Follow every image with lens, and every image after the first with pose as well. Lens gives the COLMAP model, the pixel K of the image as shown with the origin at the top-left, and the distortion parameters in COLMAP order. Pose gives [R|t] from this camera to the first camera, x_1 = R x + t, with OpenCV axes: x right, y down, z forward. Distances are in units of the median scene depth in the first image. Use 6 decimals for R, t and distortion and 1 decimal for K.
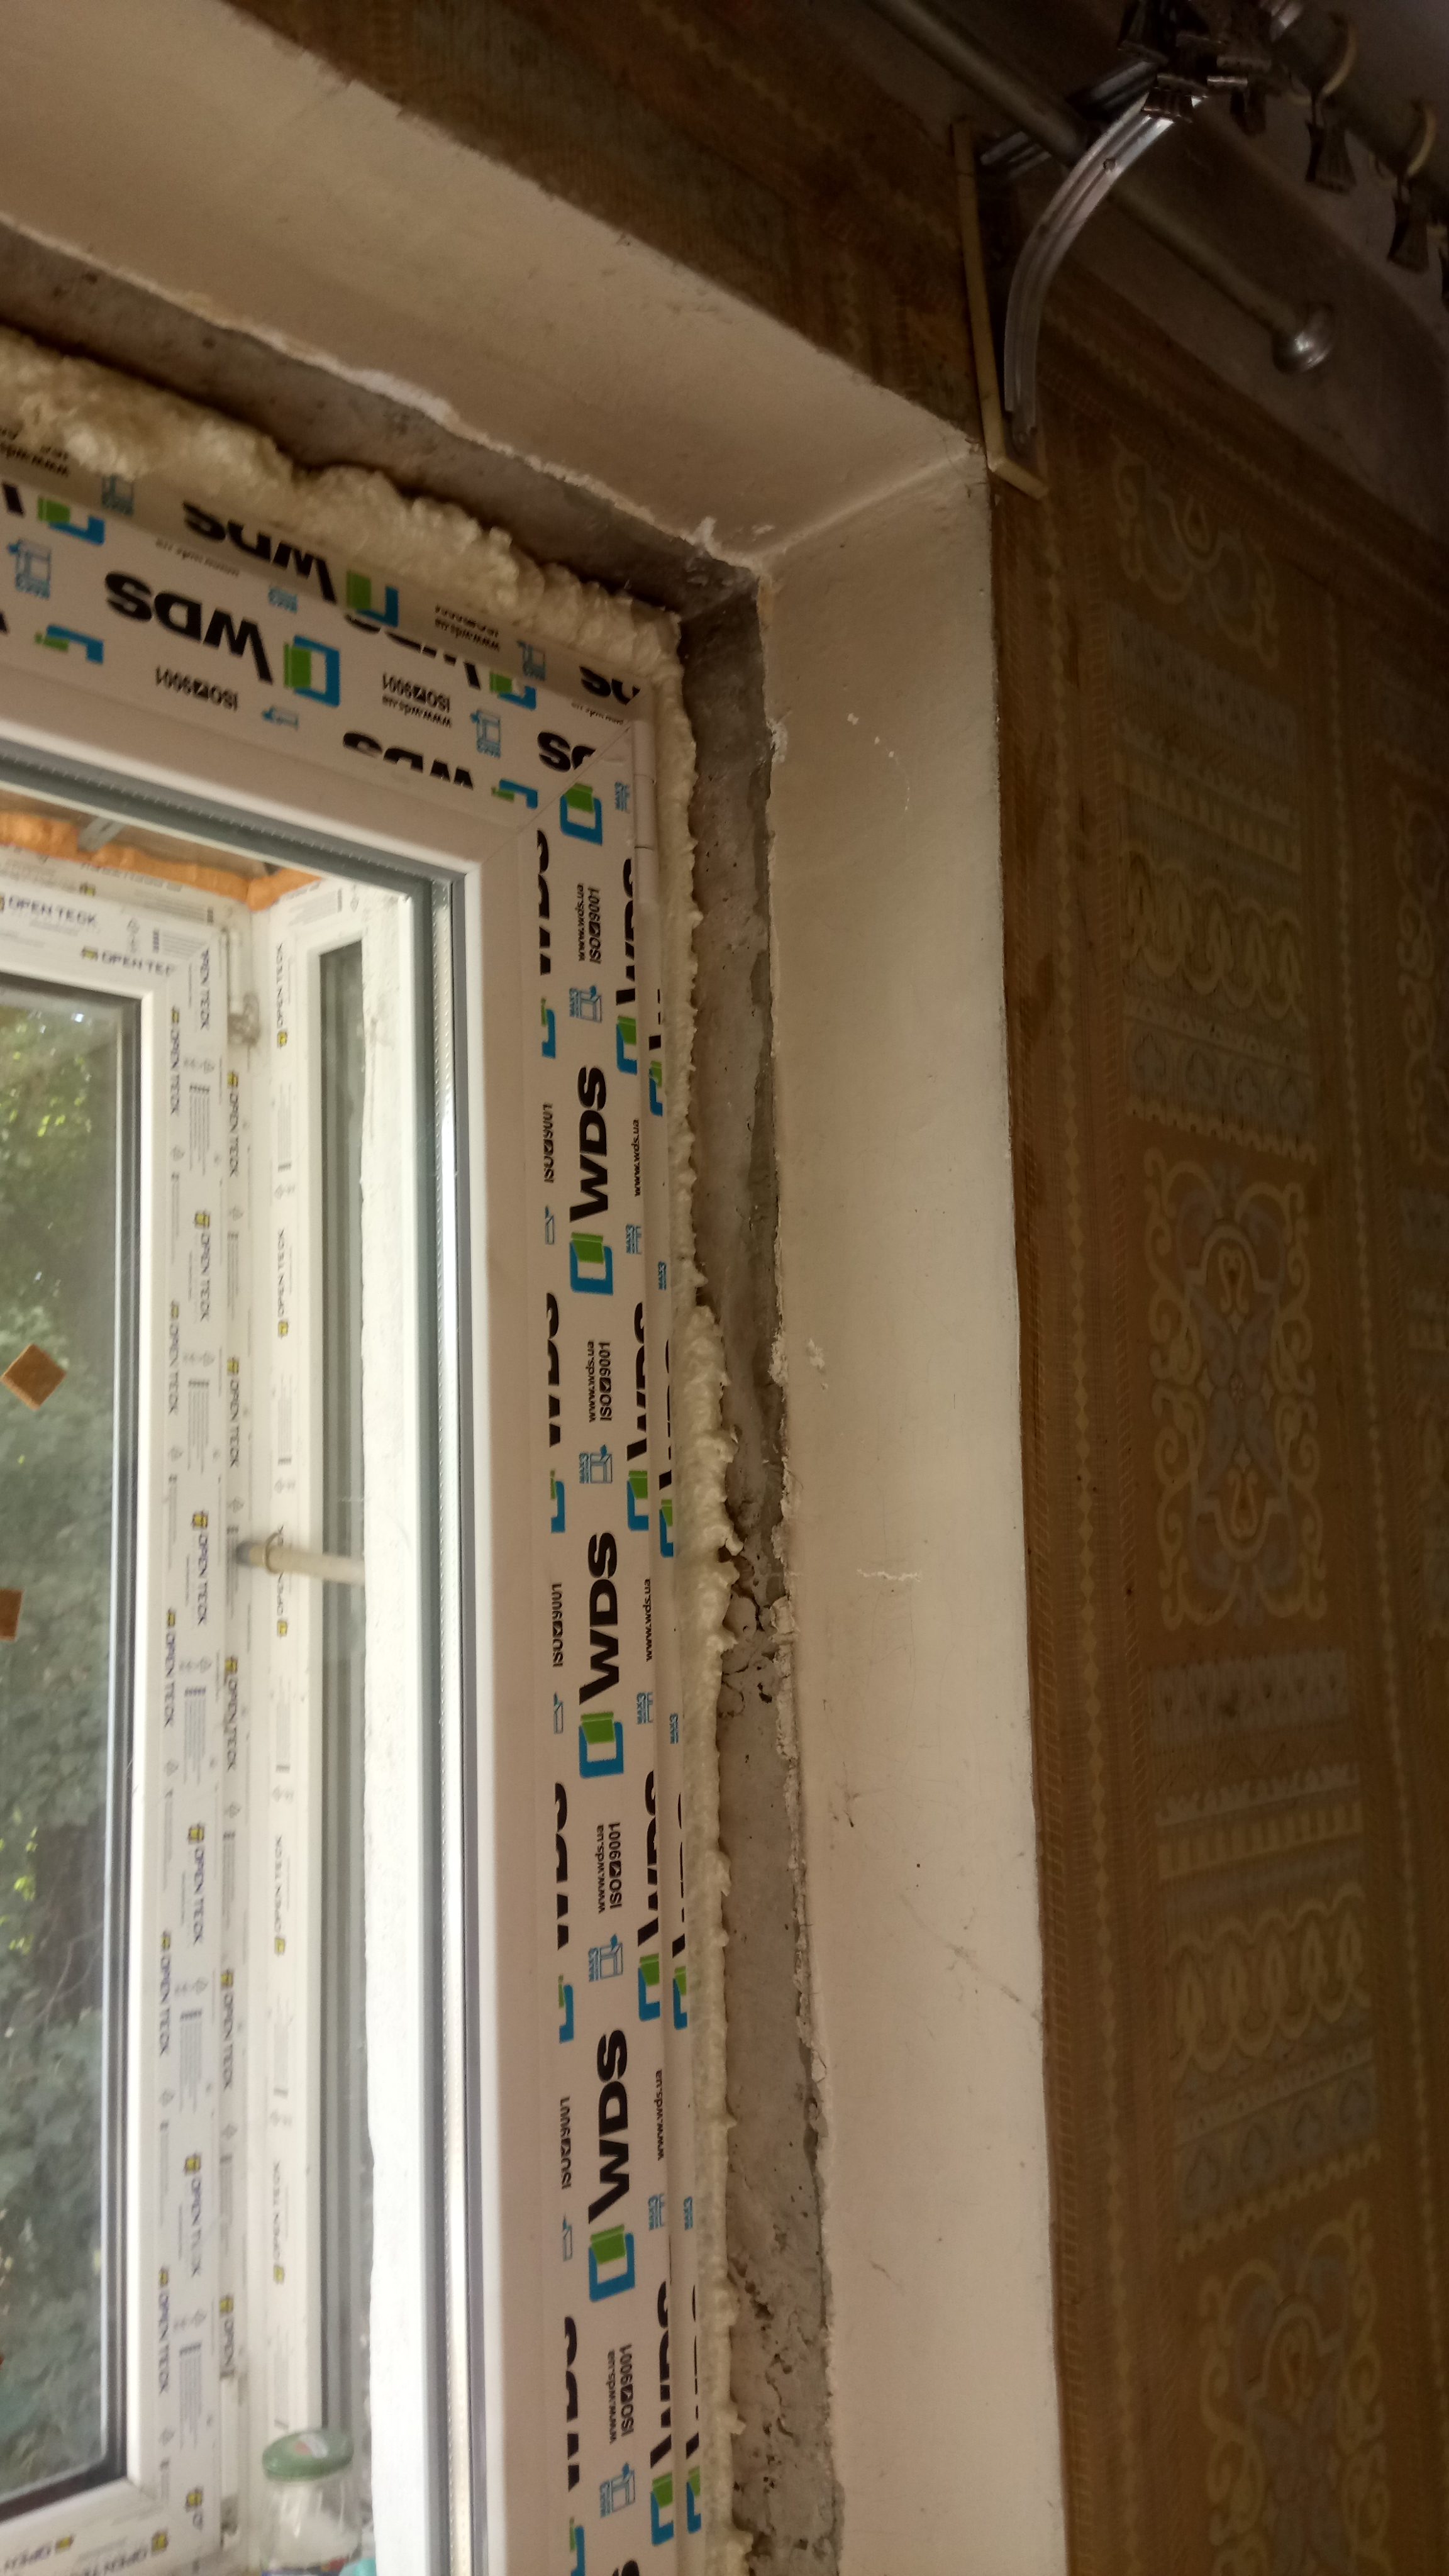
lens RADIAL K [[1891.7, 0, 721.4], [0, 1891.7, 1316.3], [0, 0, 1]] dist [0.080257, -0.129541]
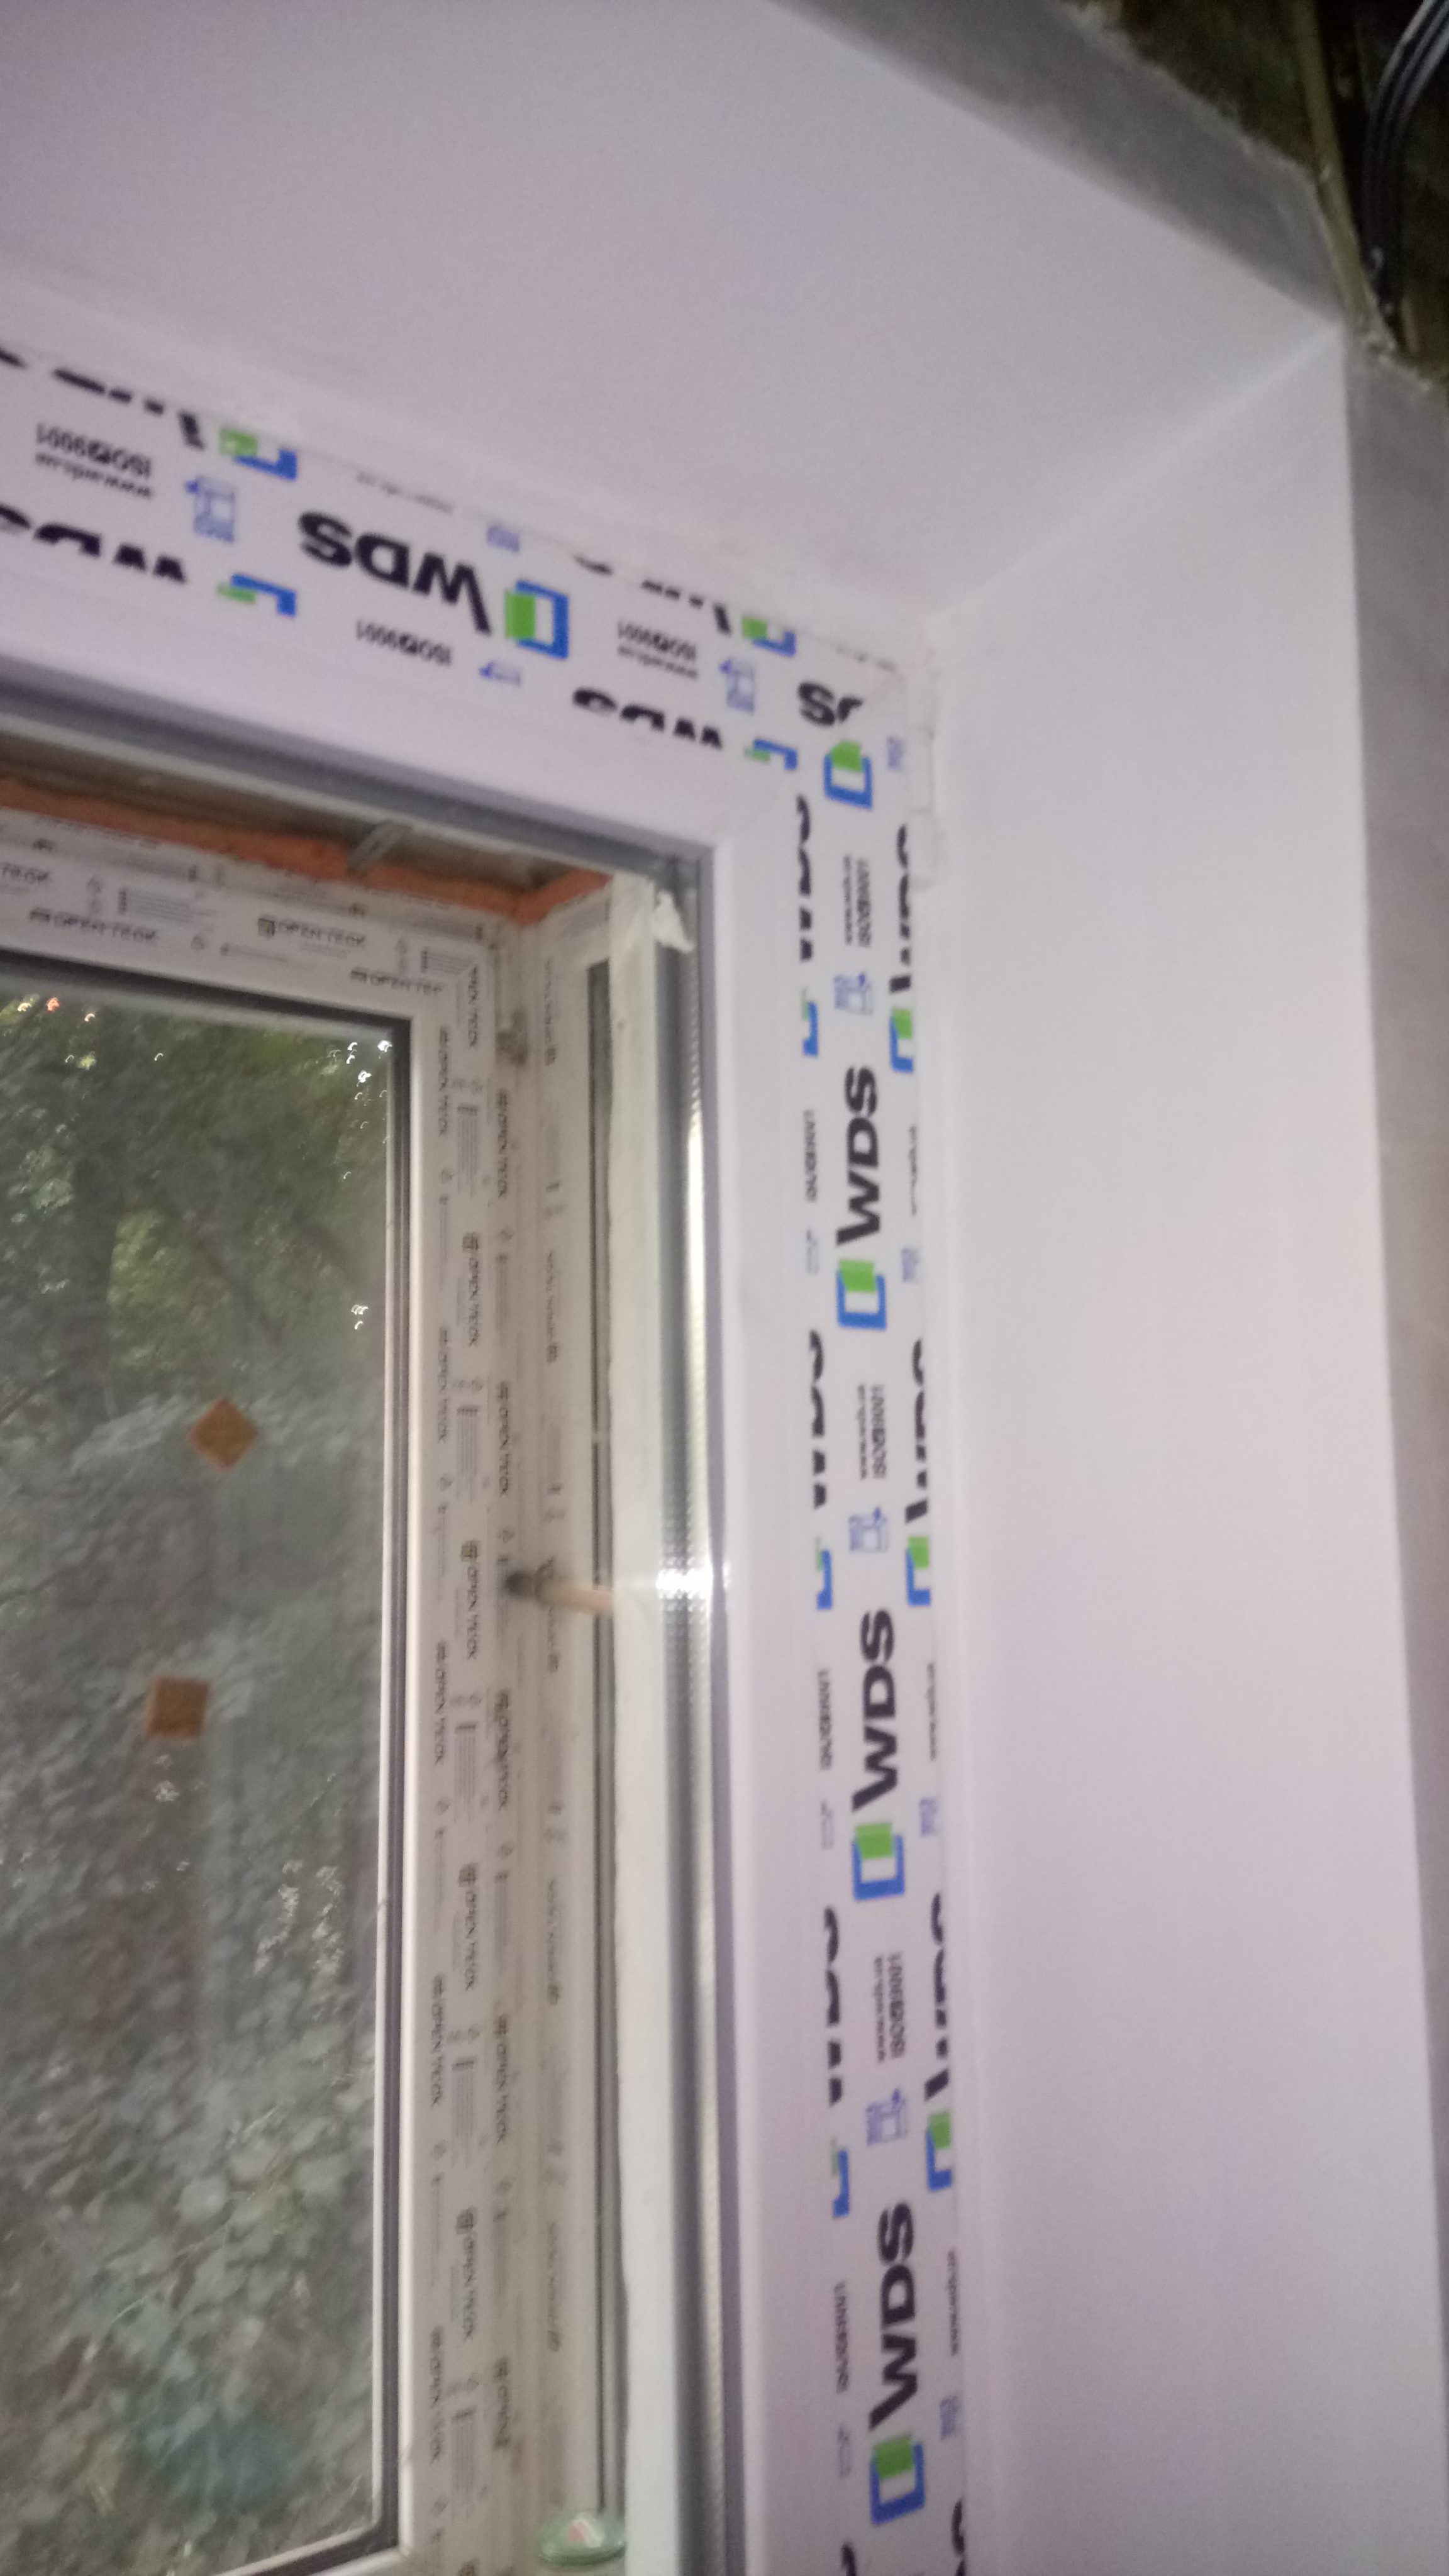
lens RADIAL K [[1955.5, 0, 699.8], [0, 1955.5, 1306.3], [0, 0, 1]] dist [0.118721, -0.200477]
pose [[0.987847, -0.008056, -0.155220, -0.002969], [0.005747, 0.999866, -0.015316, -0.009072], [0.155322, 0.014238, 0.987761, 0.106258]]
